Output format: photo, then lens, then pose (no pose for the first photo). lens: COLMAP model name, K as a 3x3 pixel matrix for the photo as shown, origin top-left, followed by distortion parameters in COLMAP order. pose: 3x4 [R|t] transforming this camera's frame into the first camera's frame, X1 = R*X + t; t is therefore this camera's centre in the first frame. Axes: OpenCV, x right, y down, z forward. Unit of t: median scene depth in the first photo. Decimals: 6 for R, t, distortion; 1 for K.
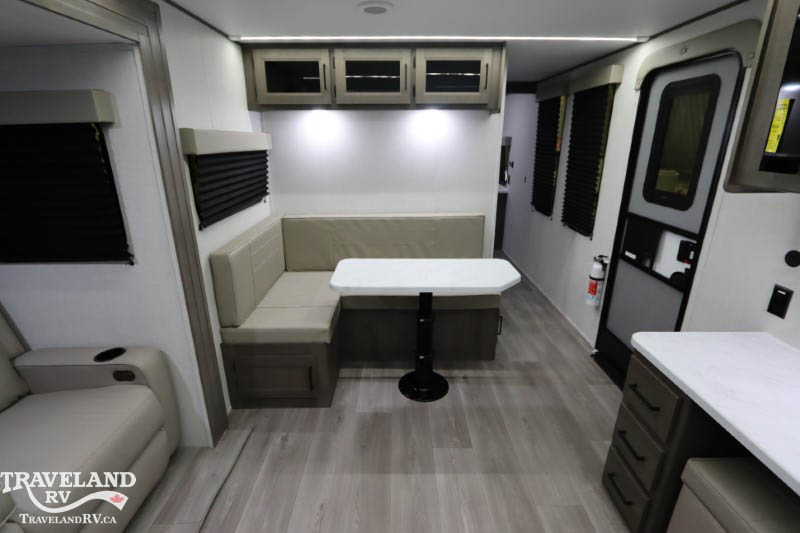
lens RADIAL K [[379.0, 0, 397.1], [0, 379.0, 265.4], [0, 0, 1]] dist [-0.017524, 0.001000]
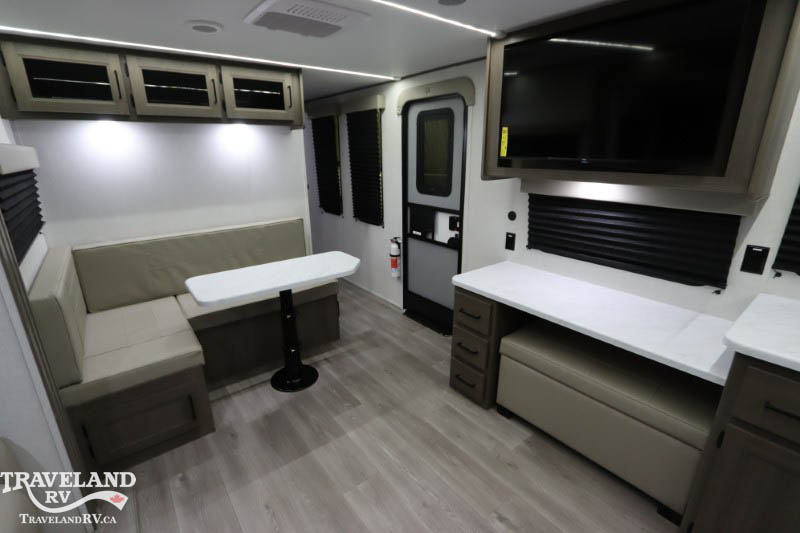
lens RADIAL K [[379.0, 0, 397.3], [0, 379.0, 262.7], [0, 0, 1]] dist [-0.017524, 0.001000]
pose [[0.788669, -0.183448, 0.586811, -0.268283], [0.201145, 0.978911, 0.035688, 0.016086], [-0.580983, 0.089888, 0.808937, -0.067756]]
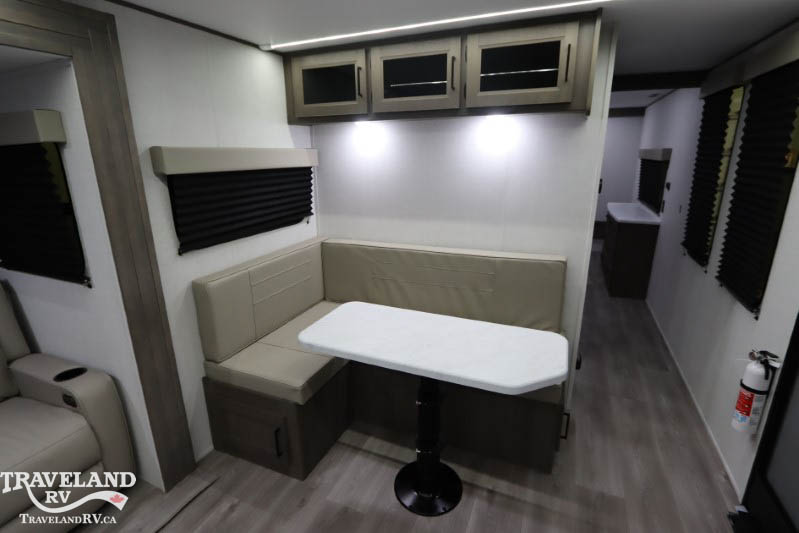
lens RADIAL K [[378.5, 0, 404.9], [0, 378.5, 263.6], [0, 0, 1]] dist [-0.017524, 0.001000]
pose [[0.916228, 0.104126, -0.386890, 0.265842], [-0.117534, 0.993007, -0.011088, -0.098780], [0.383030, 0.055631, 0.922059, 0.282100]]
